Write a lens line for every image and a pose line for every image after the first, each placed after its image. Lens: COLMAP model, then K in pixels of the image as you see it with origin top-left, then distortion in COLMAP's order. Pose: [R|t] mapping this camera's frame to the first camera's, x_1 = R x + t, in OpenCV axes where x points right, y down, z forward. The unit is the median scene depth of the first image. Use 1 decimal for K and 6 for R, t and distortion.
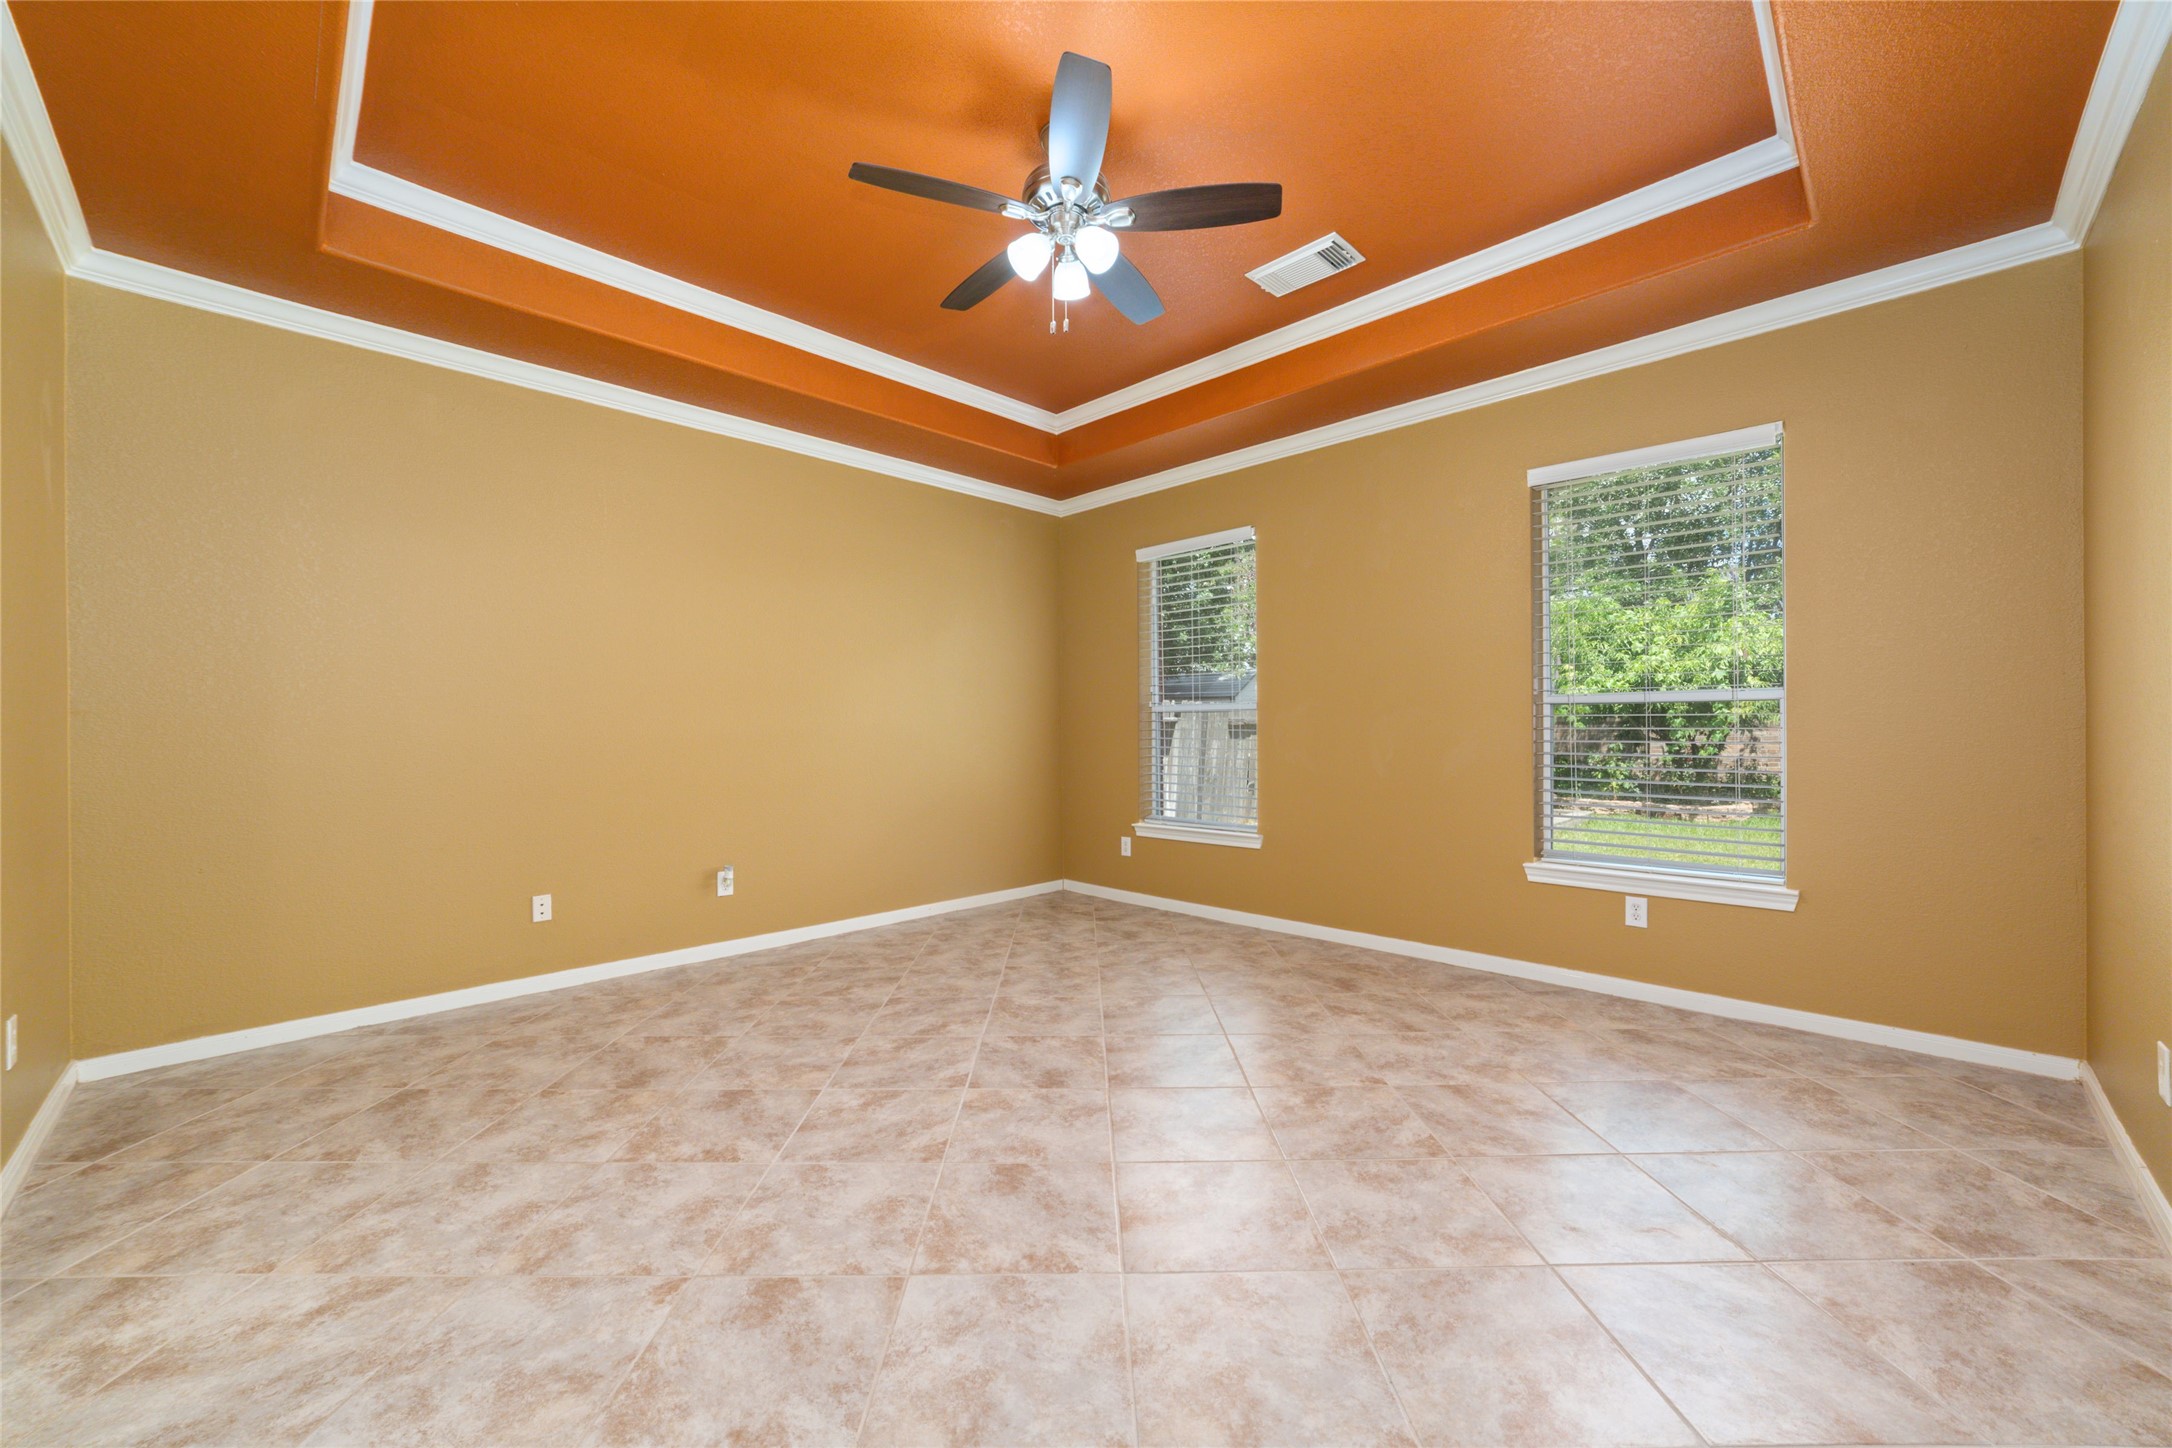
lens RADIAL K [[827.0, 0, 1085.7], [0, 827.0, 725.6], [0, 0, 1]] dist [-0.002003, -0.000218]
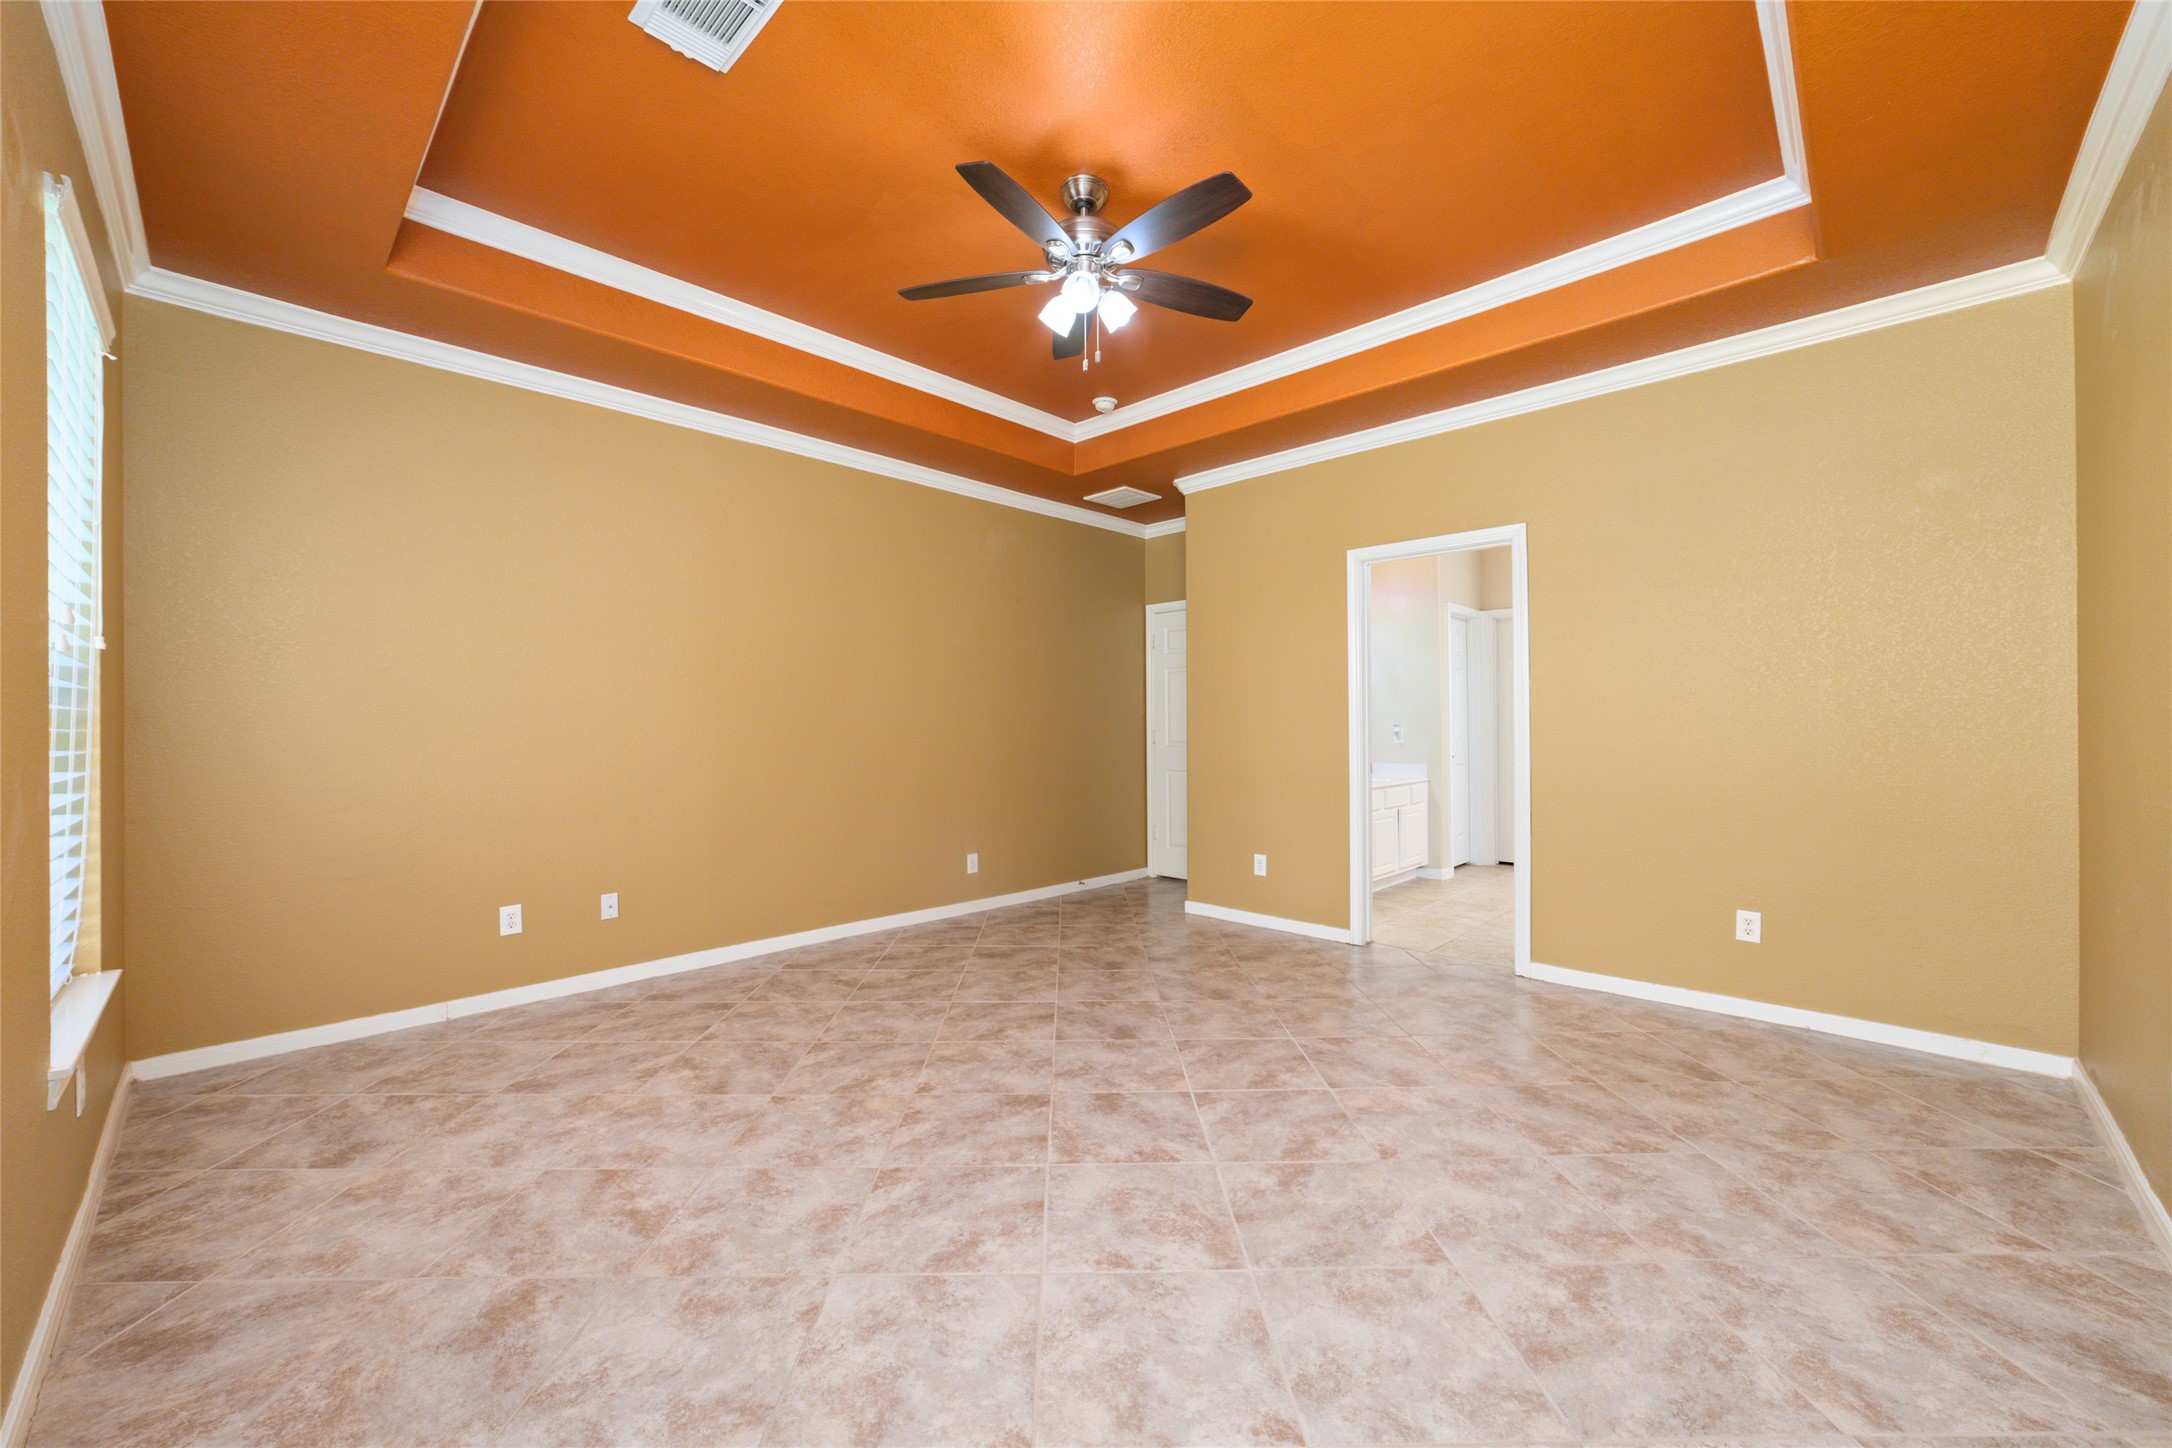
lens RADIAL K [[827.0, 0, 1086.2], [0, 827.0, 723.8], [0, 0, 1]] dist [-0.002003, -0.000218]
pose [[-0.999878, 0.009996, -0.011973, -0.007415], [0.010034, 0.999945, -0.003087, -0.010889], [0.011941, -0.003207, -0.999924, 1.882920]]
